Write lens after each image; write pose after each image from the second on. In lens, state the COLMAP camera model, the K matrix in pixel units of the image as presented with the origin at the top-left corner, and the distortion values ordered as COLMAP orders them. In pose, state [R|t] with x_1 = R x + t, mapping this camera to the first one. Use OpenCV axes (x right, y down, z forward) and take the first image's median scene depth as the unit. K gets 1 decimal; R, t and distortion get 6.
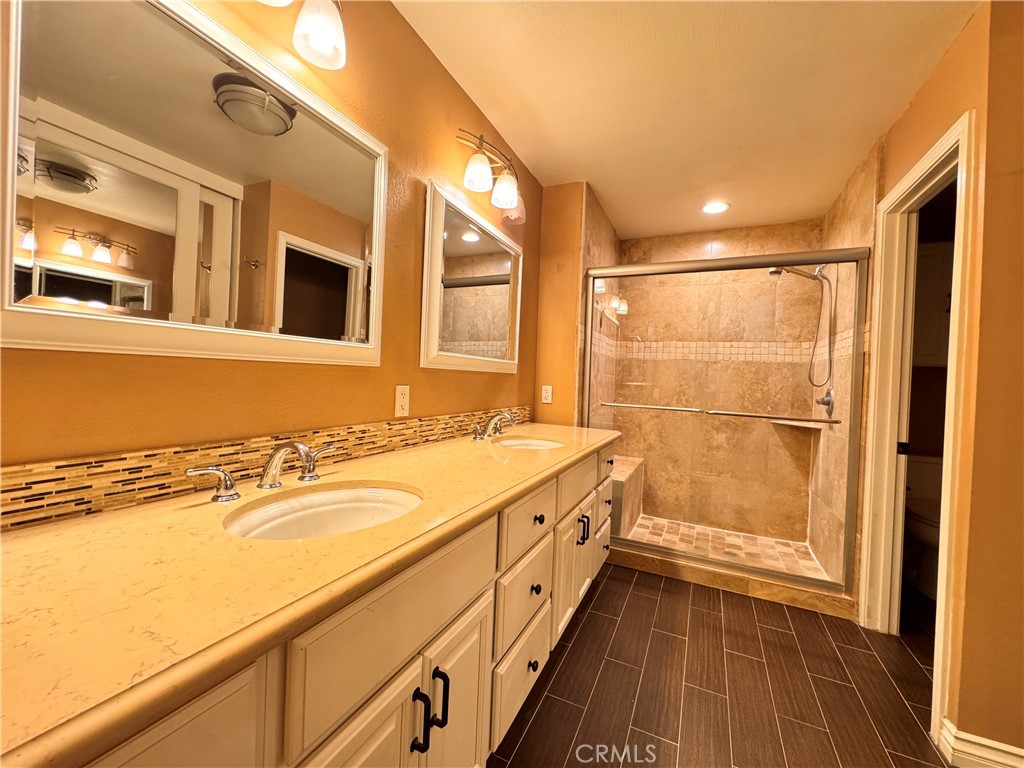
lens RADIAL K [[408.8, 0, 512.1], [0, 408.8, 382.5], [0, 0, 1]] dist [-0.001549, 0.000393]
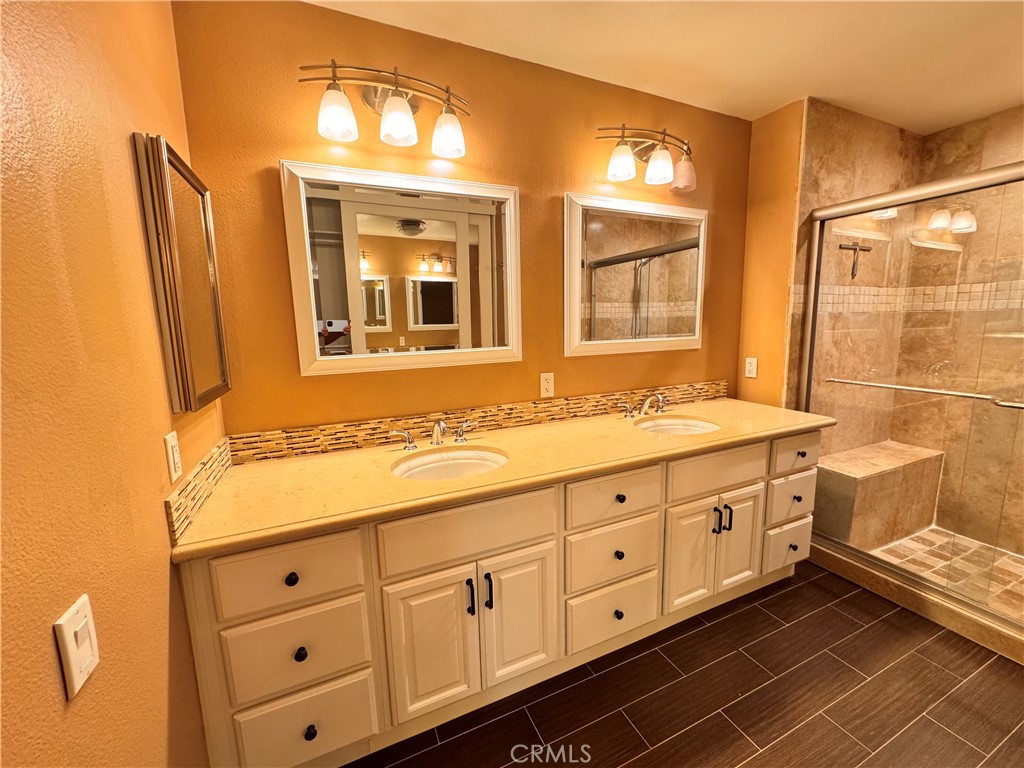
lens RADIAL K [[408.8, 0, 512.1], [0, 408.8, 382.5], [0, 0, 1]] dist [-0.001549, 0.000393]
pose [[0.759630, 0.038325, -0.649225, 0.444646], [0.045566, 0.992673, 0.111914, -0.103222], [0.648757, -0.114596, 0.752318, -0.022053]]
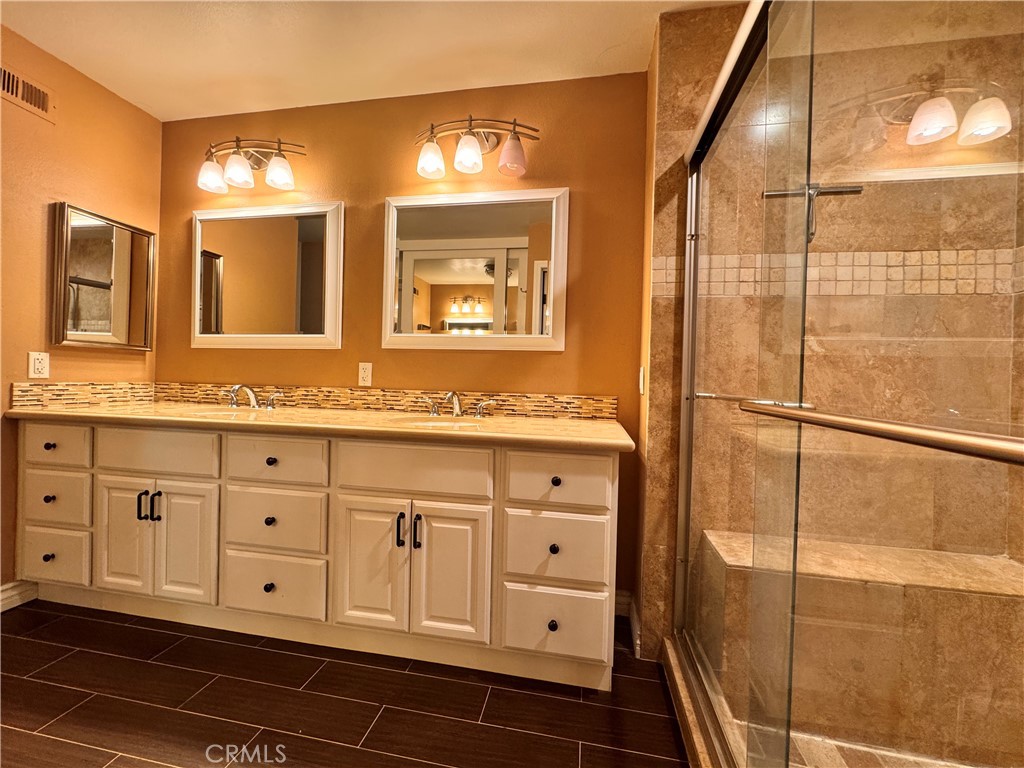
lens RADIAL K [[408.8, 0, 512.1], [0, 408.8, 382.5], [0, 0, 1]] dist [-0.001549, 0.000393]
pose [[0.258179, -0.030259, -0.965623, 1.082282], [-0.027659, 0.998868, -0.038696, 0.104410], [0.965701, 0.036698, 0.257050, 1.058393]]
